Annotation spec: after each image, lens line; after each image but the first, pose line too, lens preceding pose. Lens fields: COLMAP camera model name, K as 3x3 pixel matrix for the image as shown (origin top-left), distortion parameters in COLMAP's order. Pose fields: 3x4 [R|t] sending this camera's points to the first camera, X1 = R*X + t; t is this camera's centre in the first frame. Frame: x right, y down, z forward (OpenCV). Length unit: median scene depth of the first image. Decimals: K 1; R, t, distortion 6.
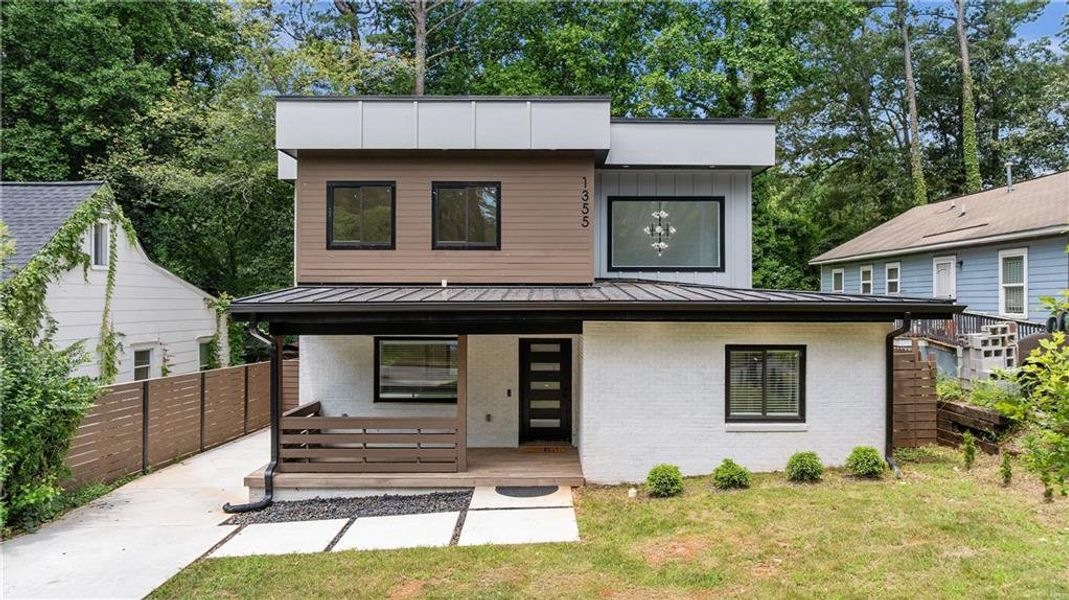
lens RADIAL K [[700.7, 0, 556.6], [0, 700.7, 294.3], [0, 0, 1]] dist [-0.013932, 0.001997]
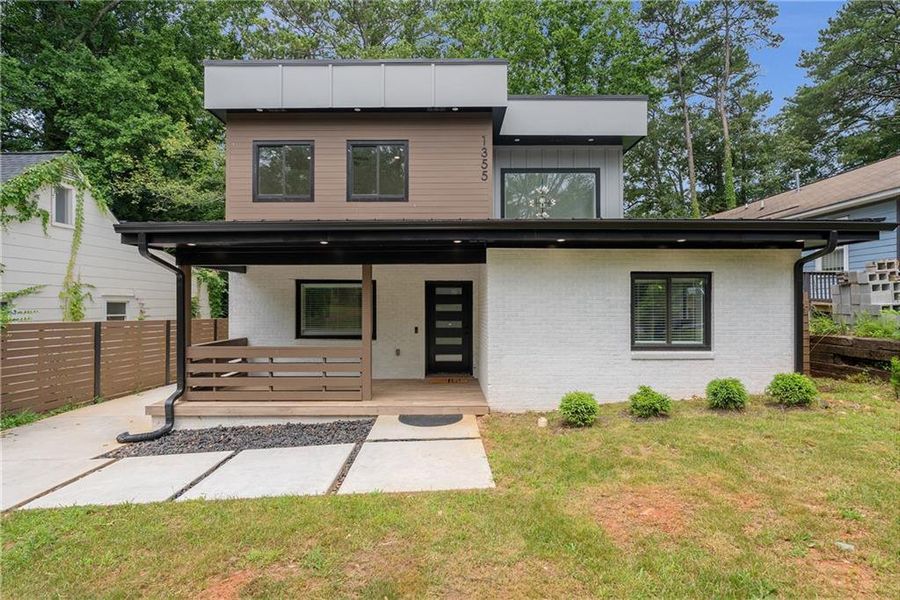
lens RADIAL K [[408.3, 0, 450.0], [0, 408.3, 300.0], [0, 0, 1]] dist [-0.001370, 0.001100]
pose [[0.999944, -0.002695, -0.010200, -0.008621], [0.002701, 0.999996, 0.000586, 0.107924], [0.010199, -0.000613, 0.999948, 0.408111]]
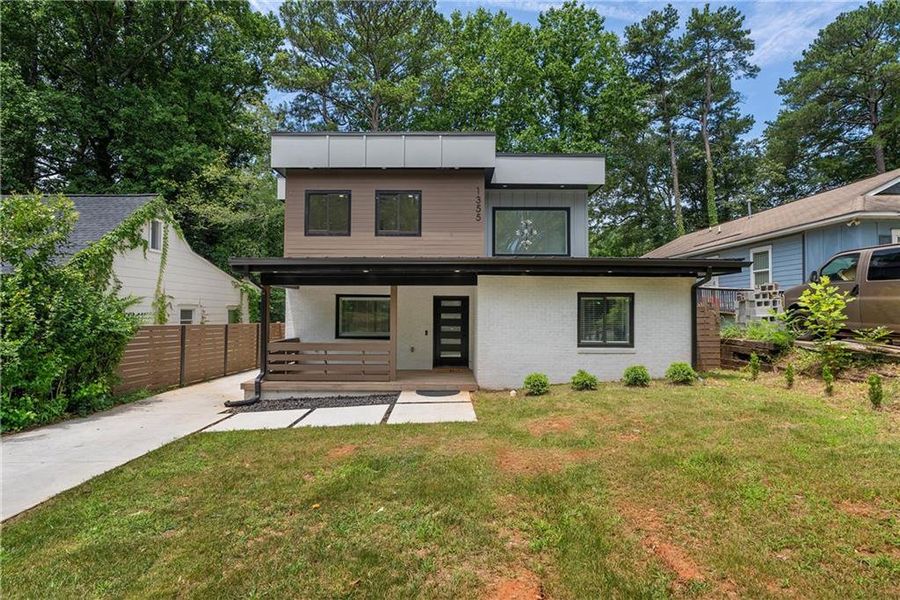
lens RADIAL K [[408.3, 0, 450.0], [0, 408.3, 300.0], [0, 0, 1]] dist [-0.001370, 0.001100]
pose [[0.999882, 0.003881, -0.014833, -0.006174], [-0.004127, 0.999854, -0.016602, 0.099751], [0.014766, 0.016661, 0.999752, 0.159415]]
